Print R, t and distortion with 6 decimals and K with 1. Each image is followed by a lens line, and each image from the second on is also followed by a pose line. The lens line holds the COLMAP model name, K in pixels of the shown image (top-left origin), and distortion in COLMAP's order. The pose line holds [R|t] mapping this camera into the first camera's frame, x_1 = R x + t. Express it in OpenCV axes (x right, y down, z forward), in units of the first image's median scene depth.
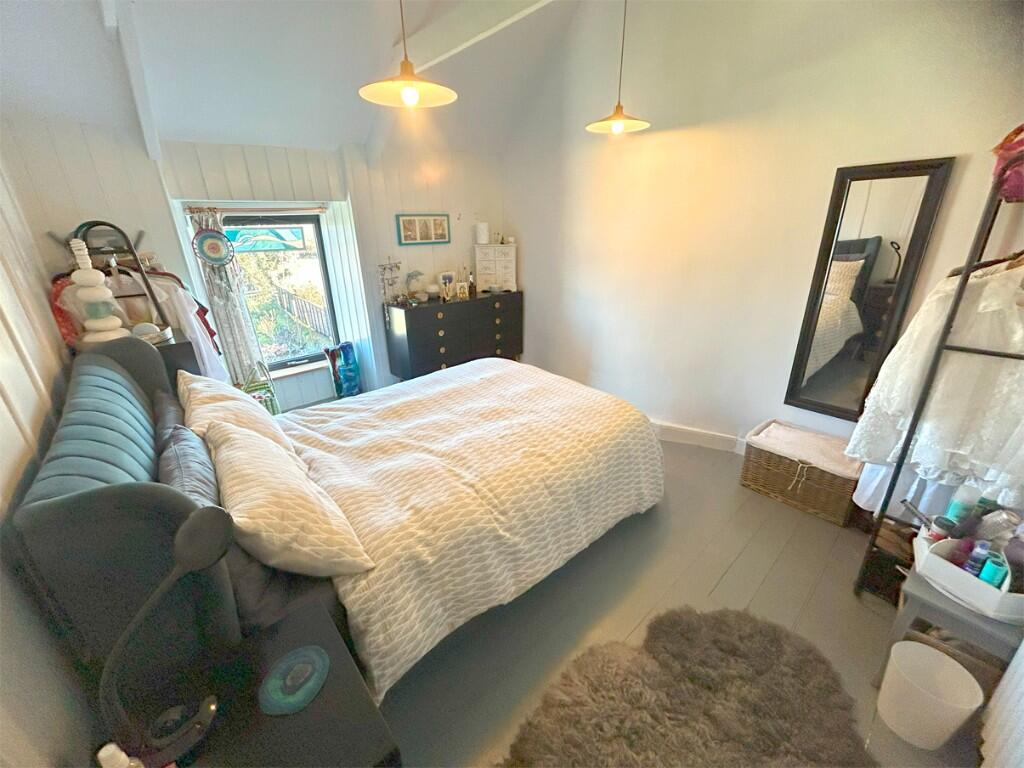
lens RADIAL K [[411.0, 0, 509.8], [0, 411.0, 383.8], [0, 0, 1]] dist [0.000424, -0.000441]
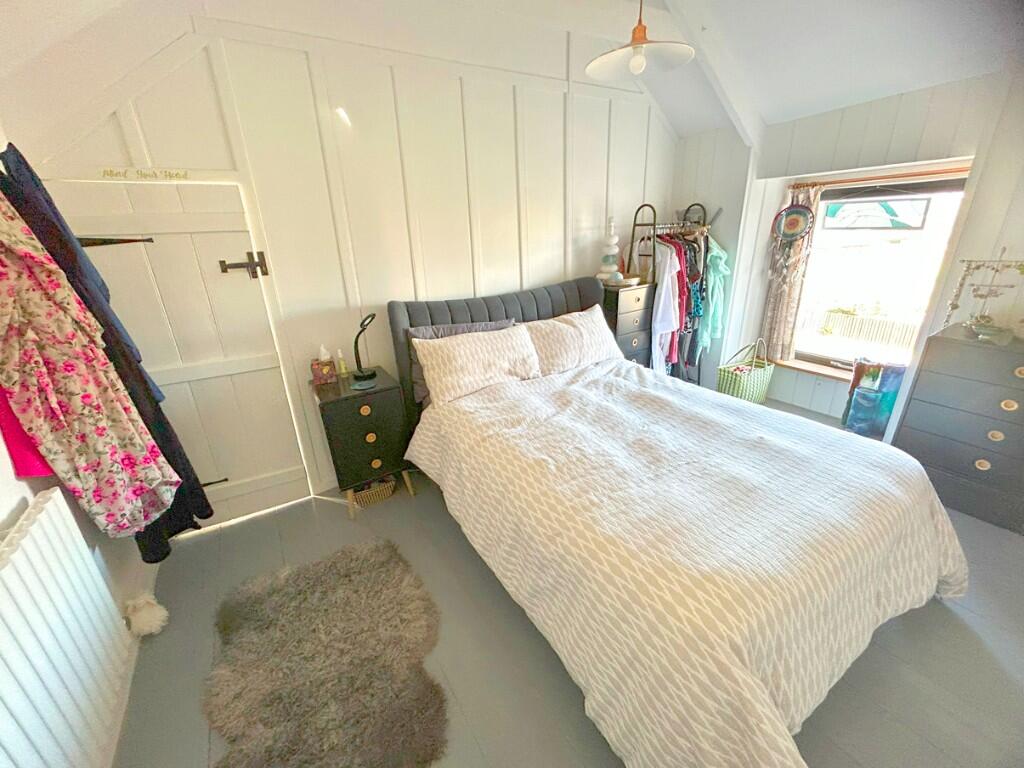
lens RADIAL K [[411.0, 0, 509.8], [0, 411.0, 383.8], [0, 0, 1]] dist [0.000424, -0.000441]
pose [[-0.163017, 0.377966, -0.911355, 0.609049], [-0.321136, 0.853084, 0.411242, -0.245209], [0.932897, 0.359708, -0.017688, 0.668331]]
